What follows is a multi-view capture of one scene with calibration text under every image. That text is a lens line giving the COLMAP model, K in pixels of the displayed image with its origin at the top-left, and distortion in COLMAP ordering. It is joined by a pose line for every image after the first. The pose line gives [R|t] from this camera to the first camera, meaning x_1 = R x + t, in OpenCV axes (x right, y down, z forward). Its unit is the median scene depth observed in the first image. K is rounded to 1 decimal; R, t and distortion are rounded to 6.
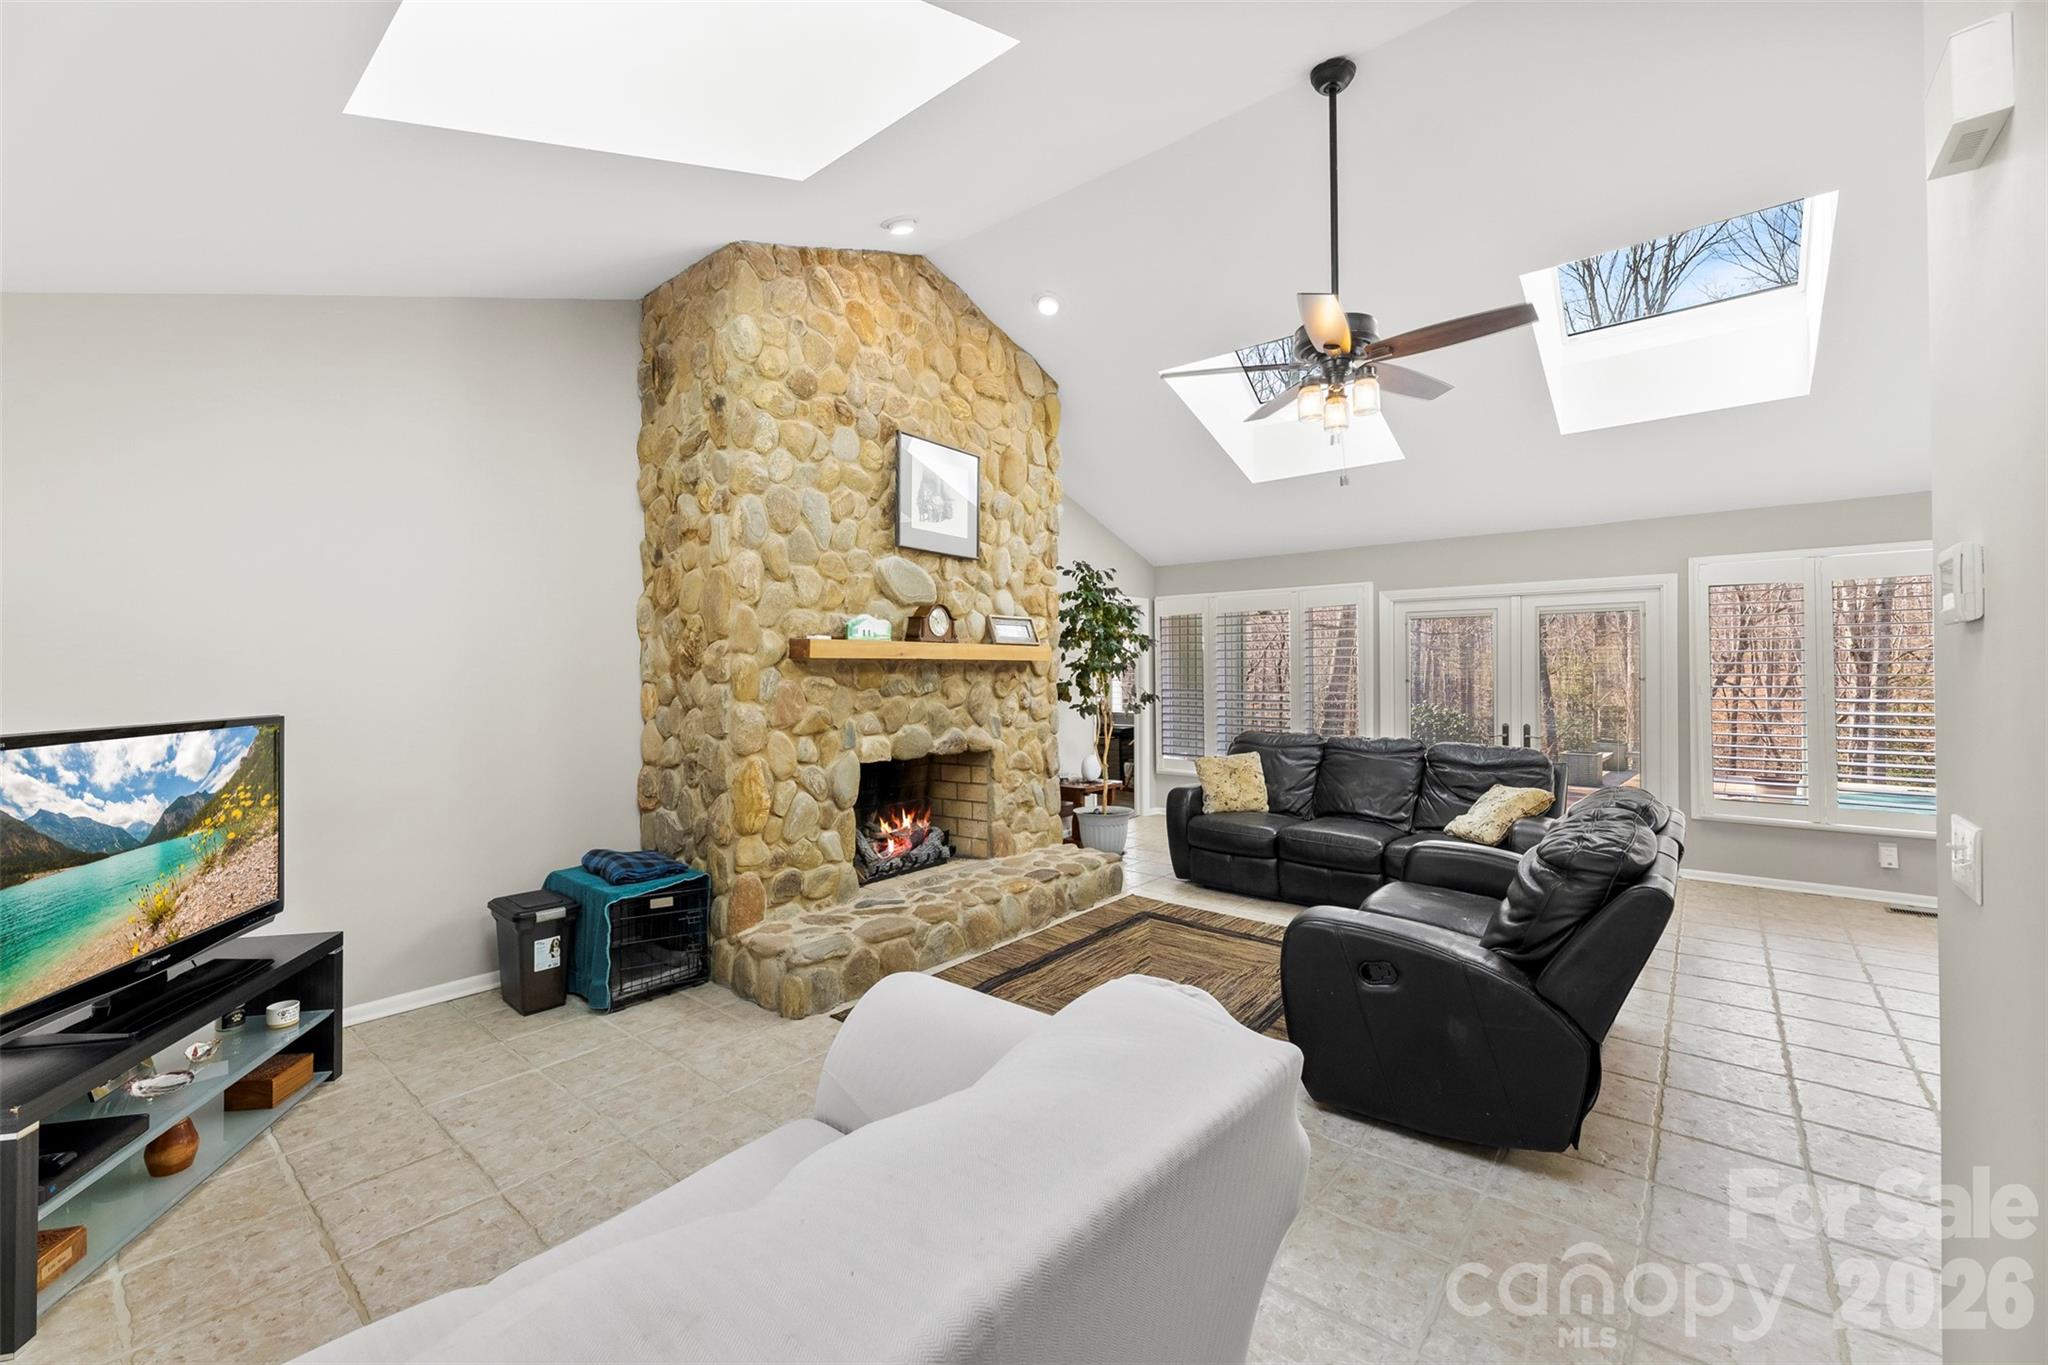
lens RADIAL K [[822.2, 0, 1034.0], [0, 822.2, 665.6], [0, 0, 1]] dist [-0.000982, 0.000207]
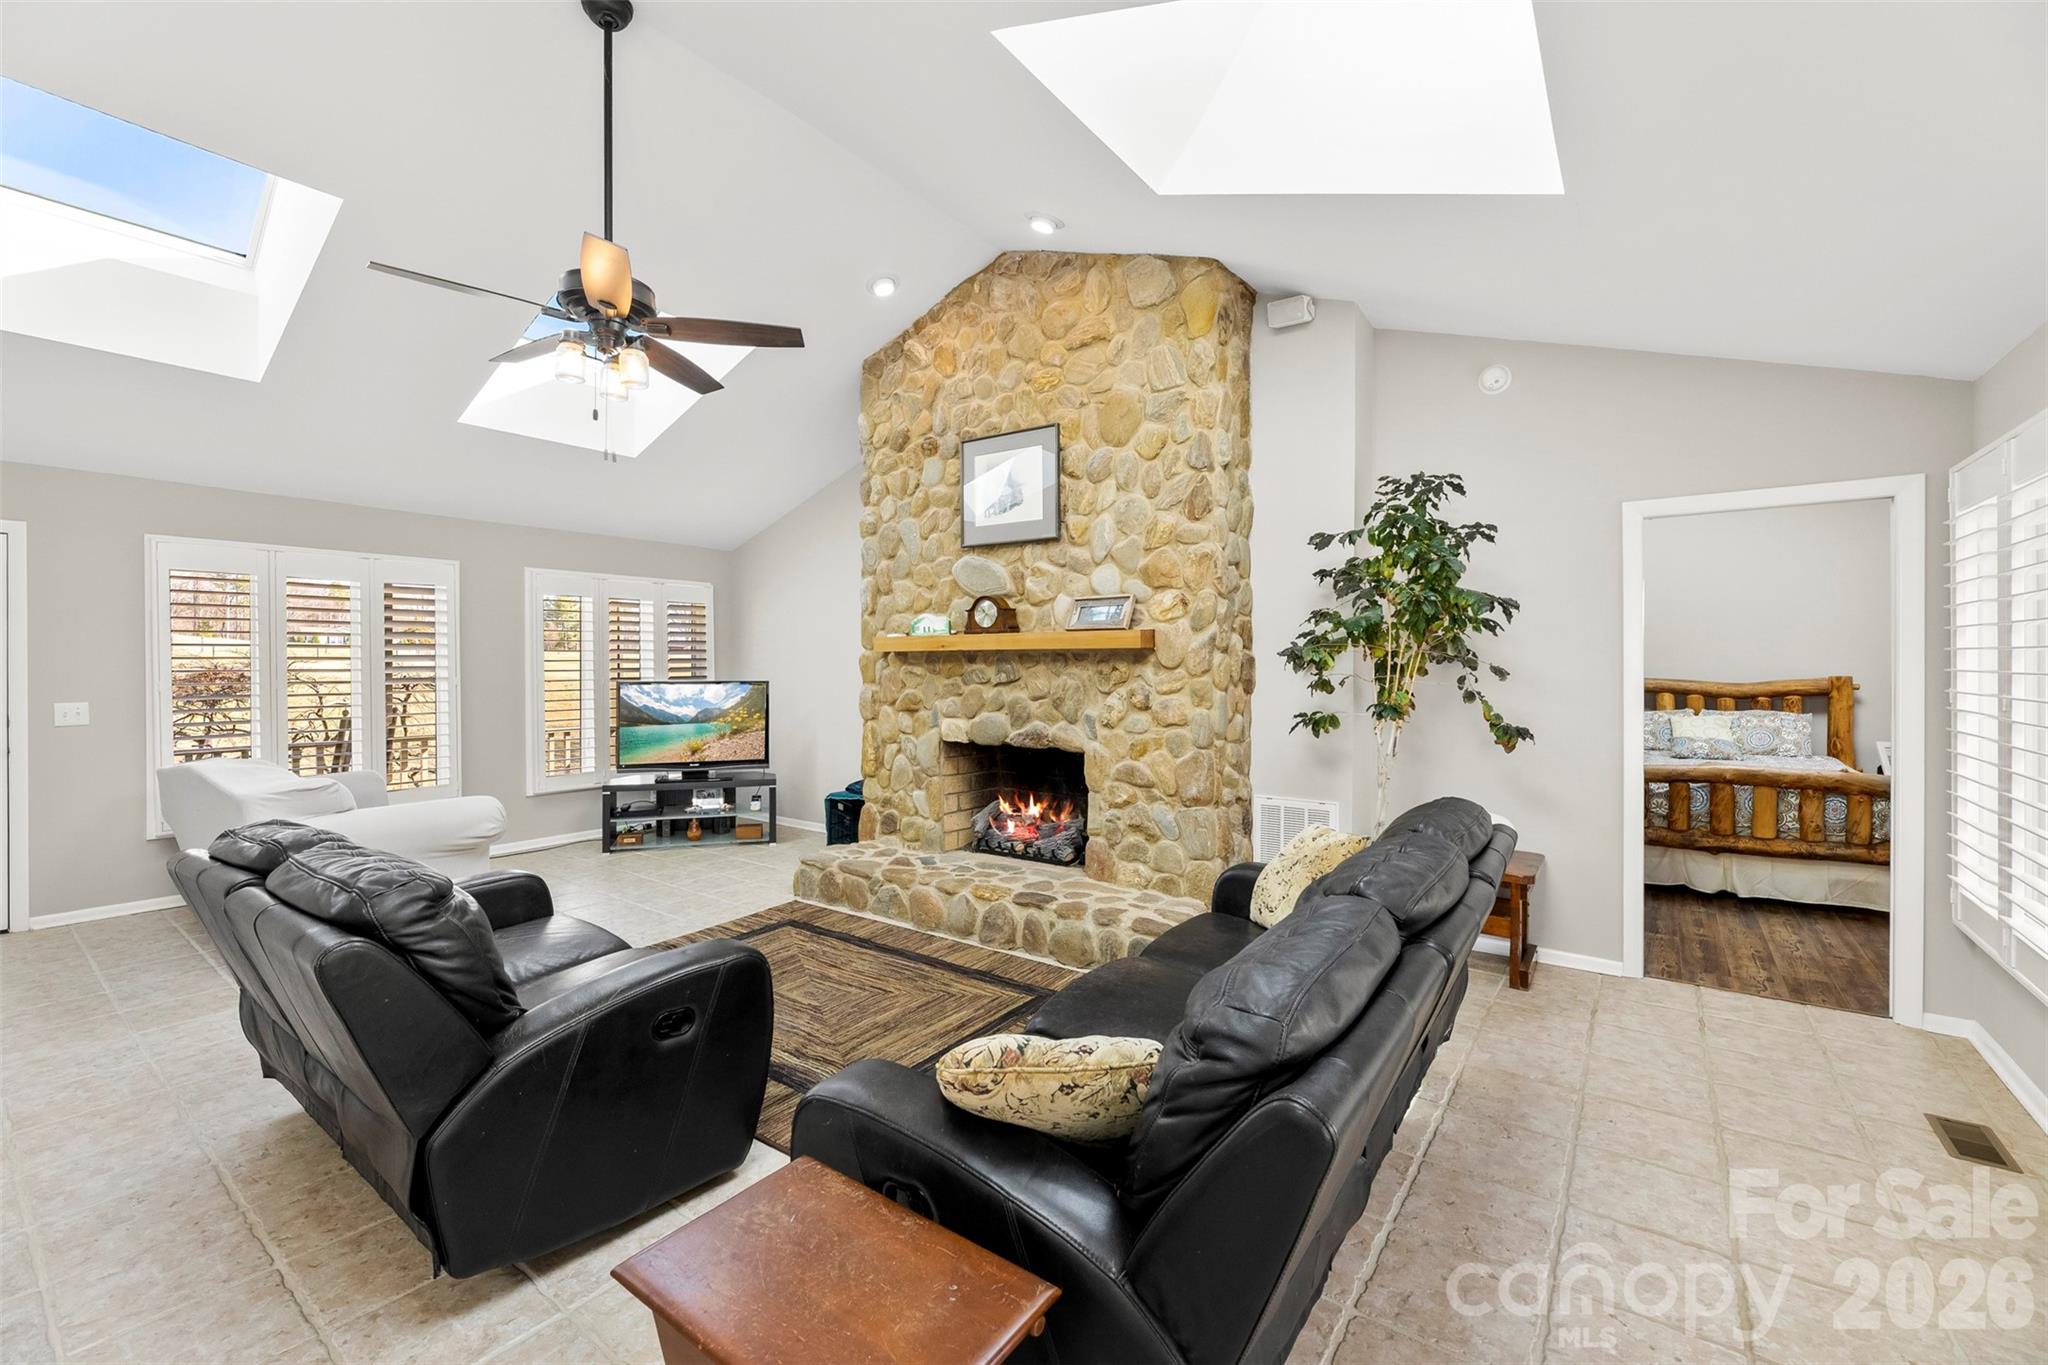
lens RADIAL K [[842.7, 0, 1032.8], [0, 842.7, 668.6], [0, 0, 1]] dist [-0.002038, -0.000185]
pose [[0.052249, 0.007157, -0.998608, 1.051003], [0.007820, 0.999941, 0.007576, 0.008985], [0.998603, -0.008205, 0.052190, 1.130883]]
